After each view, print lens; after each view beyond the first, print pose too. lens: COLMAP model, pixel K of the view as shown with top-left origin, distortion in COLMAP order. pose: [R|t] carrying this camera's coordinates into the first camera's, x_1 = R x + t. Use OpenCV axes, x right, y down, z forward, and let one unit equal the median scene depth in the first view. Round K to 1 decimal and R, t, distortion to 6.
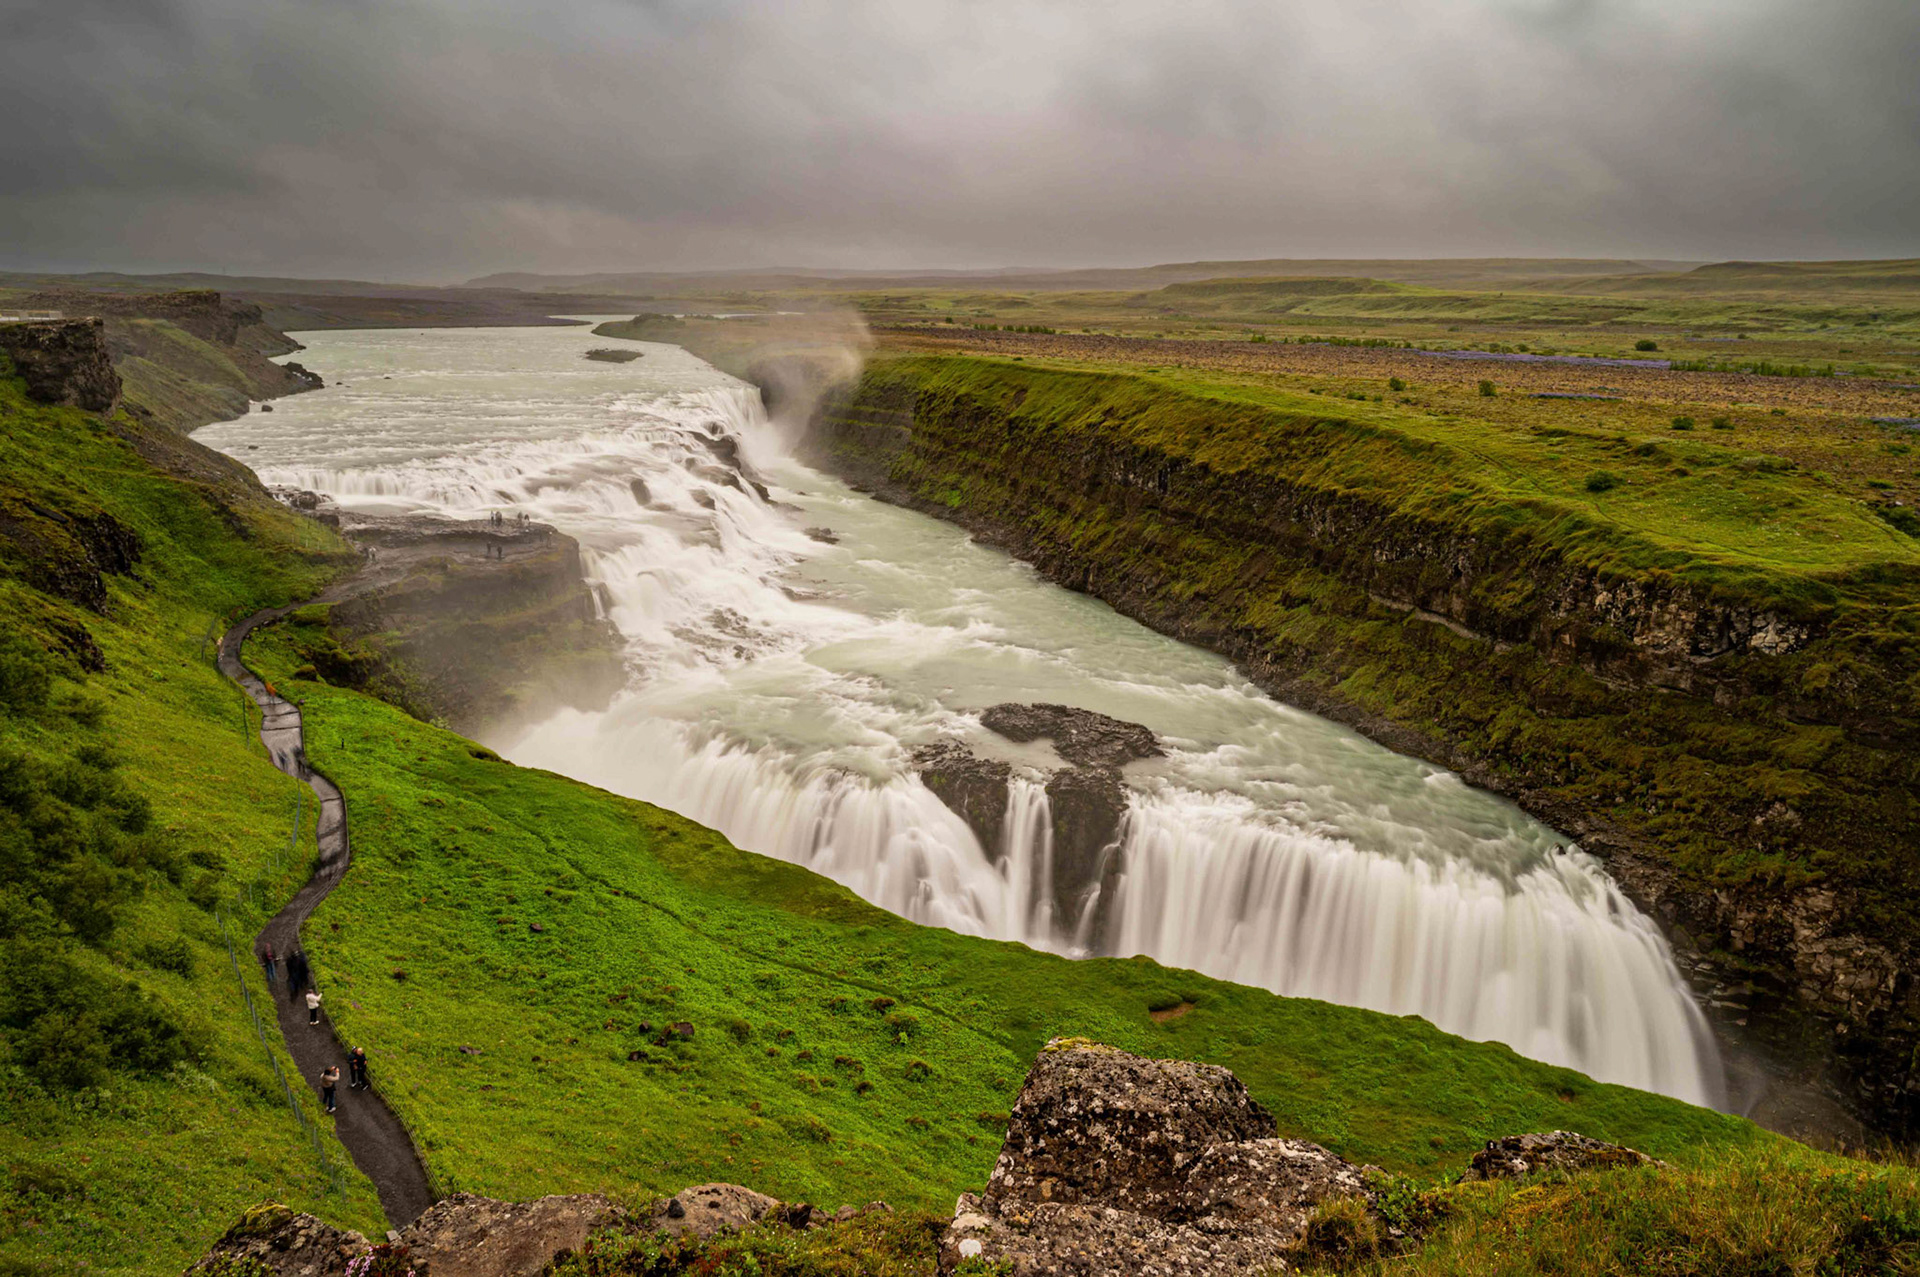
lens RADIAL K [[1369.6, 0, 934.9], [0, 1369.6, 629.3], [0, 0, 1]] dist [-0.006614, 0.001083]
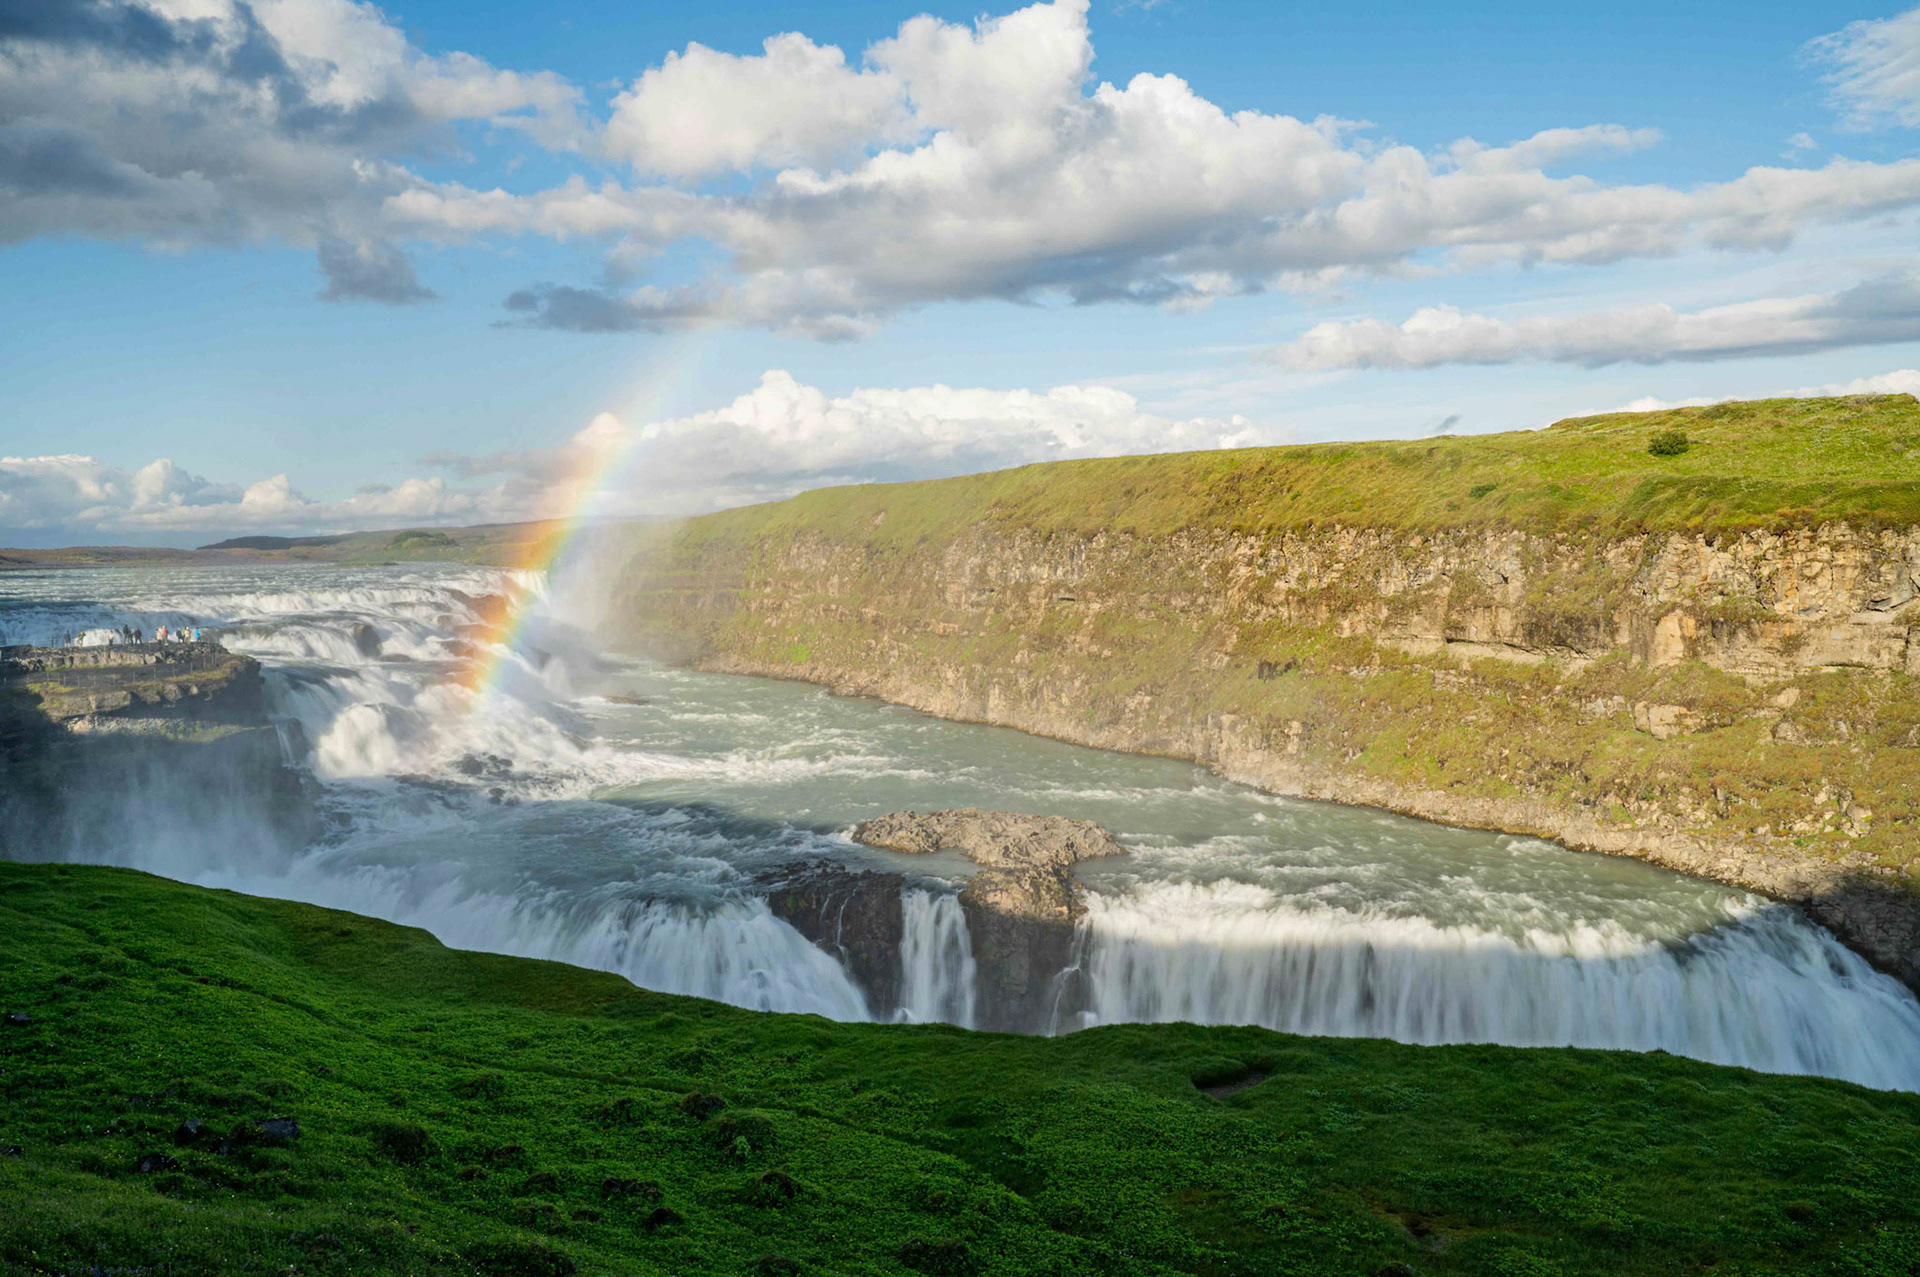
lens RADIAL K [[1623.5, 0, 957.2], [0, 1623.5, 633.9], [0, 0, 1]] dist [-0.002063, 0.002031]
pose [[0.992262, -0.053441, 0.112074, -0.000583], [0.073628, 0.980063, -0.184544, 0.151429], [-0.099978, 0.191367, 0.976413, 0.240413]]
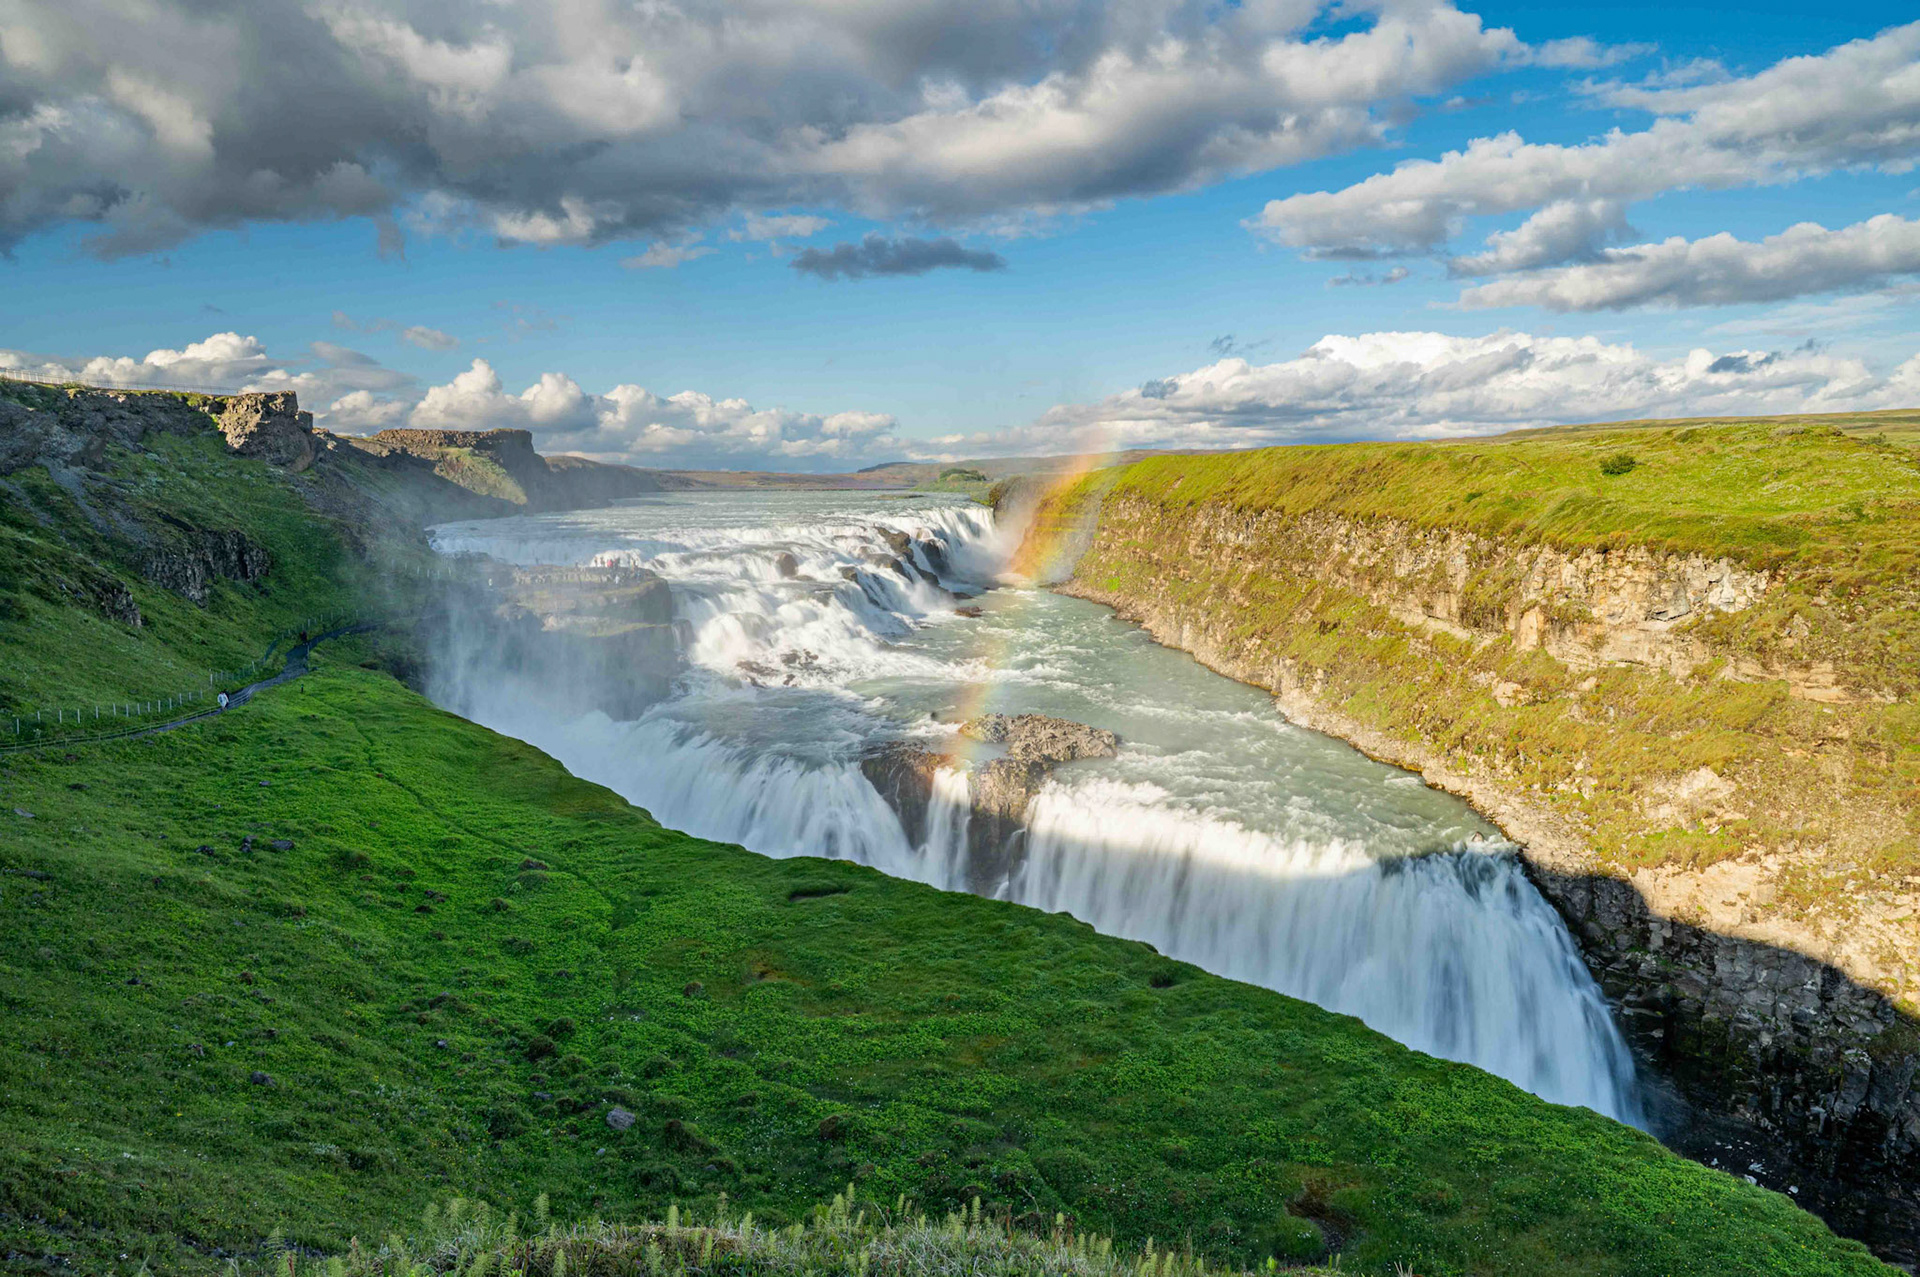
lens RADIAL K [[1317.9, 0, 962.3], [0, 1317.9, 631.9], [0, 0, 1]] dist [-0.001361, 0.002328]
pose [[0.966184, 0.001908, -0.257847, 0.356290], [-0.035310, 0.991531, -0.124975, 0.147645], [0.255425, 0.129853, 0.958069, 0.092986]]
